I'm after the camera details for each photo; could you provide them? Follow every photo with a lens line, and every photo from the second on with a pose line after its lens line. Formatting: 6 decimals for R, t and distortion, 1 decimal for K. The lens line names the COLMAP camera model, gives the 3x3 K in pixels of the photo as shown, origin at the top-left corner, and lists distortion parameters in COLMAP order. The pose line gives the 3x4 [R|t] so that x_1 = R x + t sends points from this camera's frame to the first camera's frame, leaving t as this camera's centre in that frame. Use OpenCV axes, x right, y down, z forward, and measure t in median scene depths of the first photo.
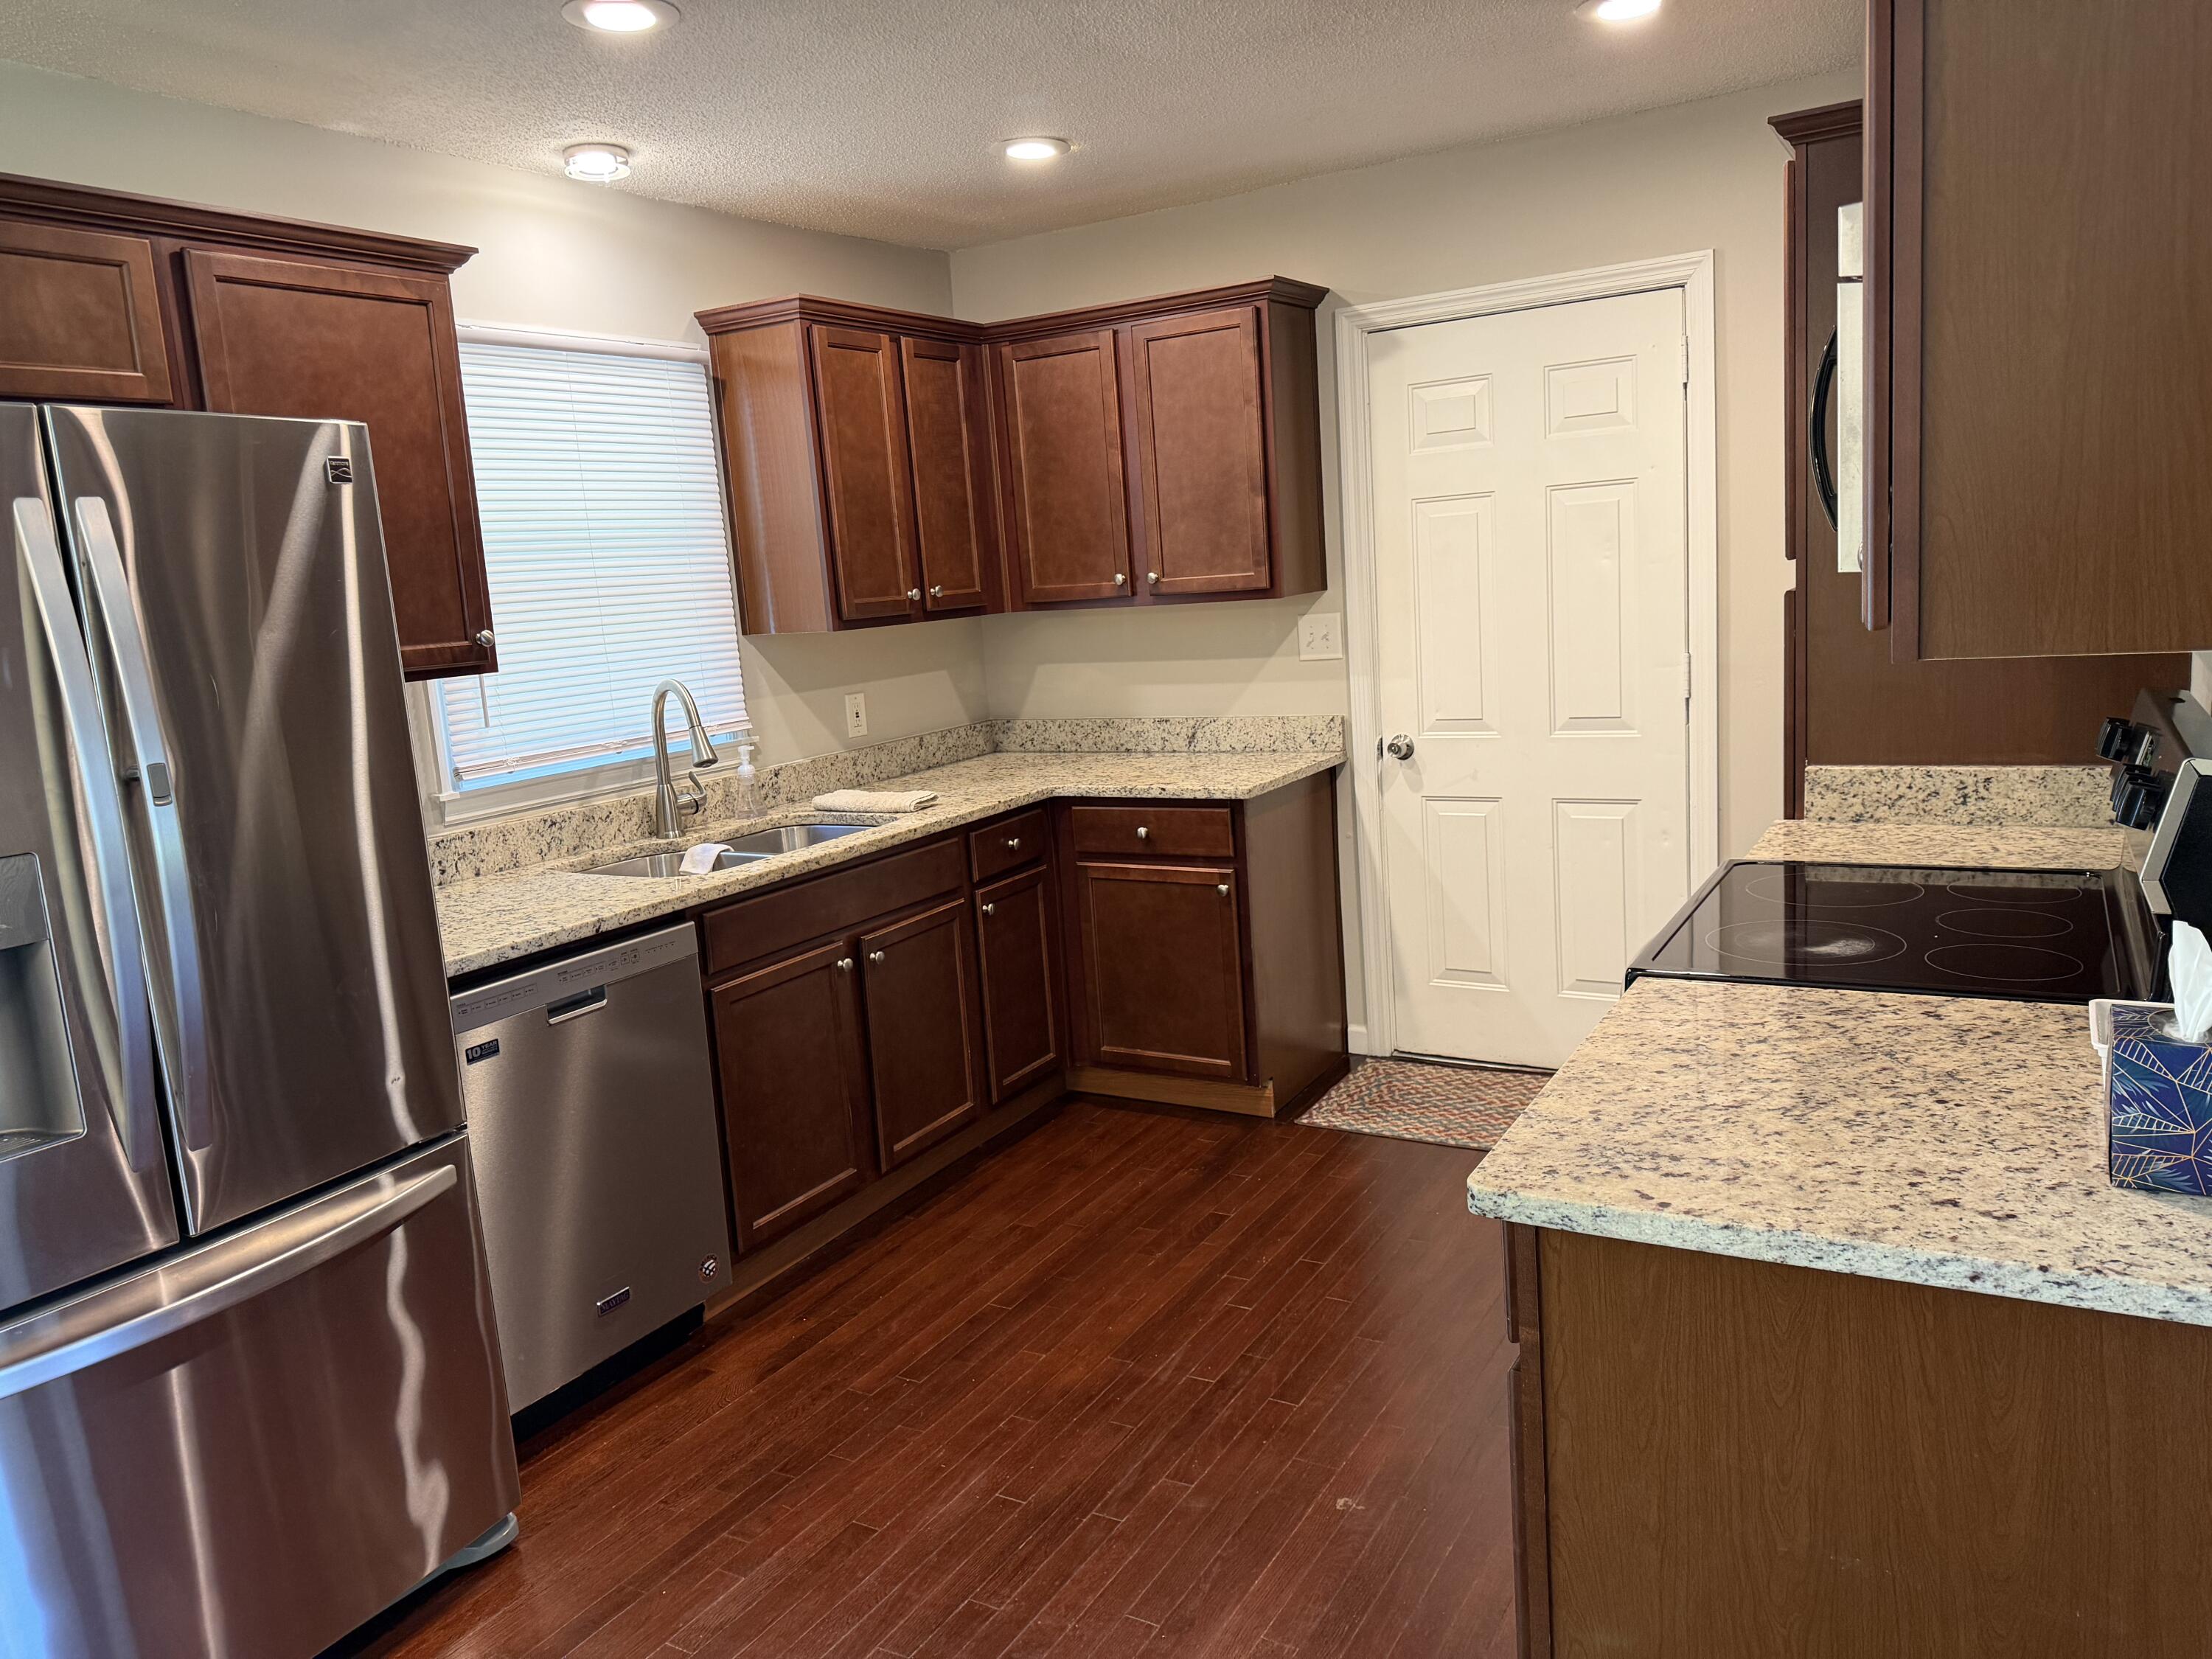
lens RADIAL K [[1557.3, 0, 1099.8], [0, 1557.3, 816.8], [0, 0, 1]] dist [0.001951, -0.003065]
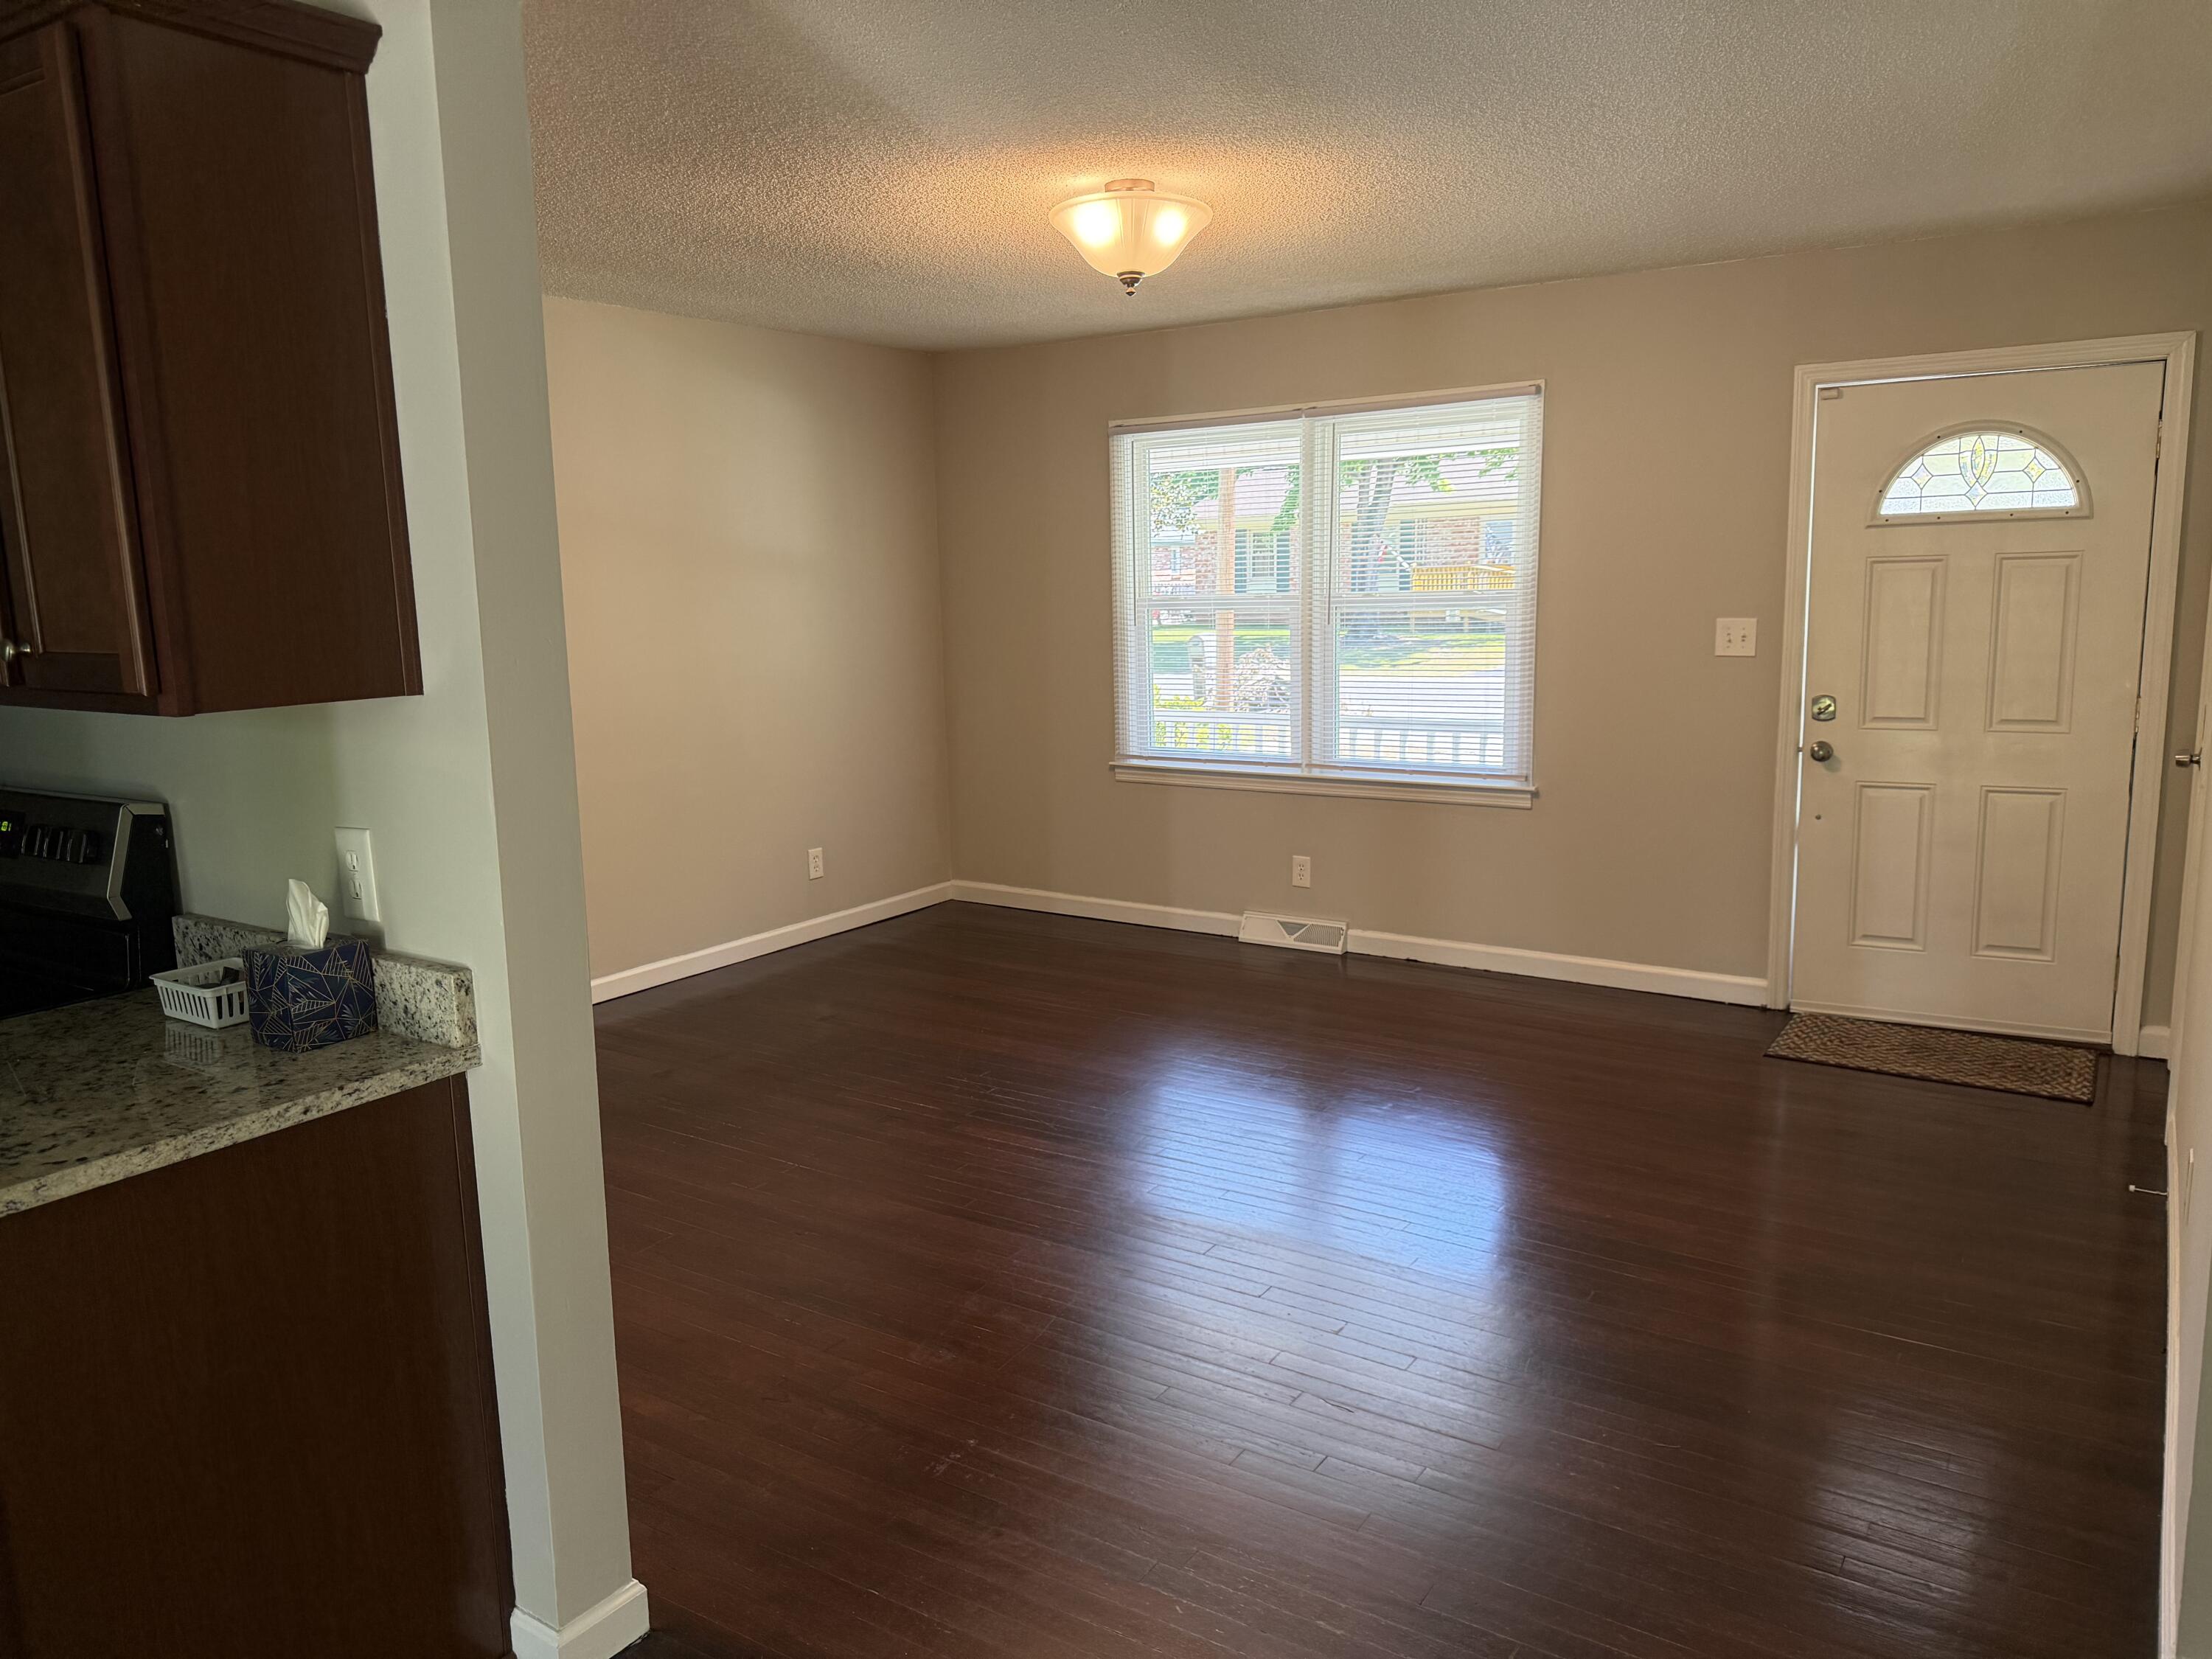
lens RADIAL K [[1557.3, 0, 1101.5], [0, 1557.3, 831.8], [0, 0, 1]] dist [0.001951, -0.003065]
pose [[0.052611, -0.089475, 0.994599, -0.826856], [0.181596, 0.980229, 0.078576, 0.046338], [-0.981965, 0.176481, 0.067819, 0.080326]]
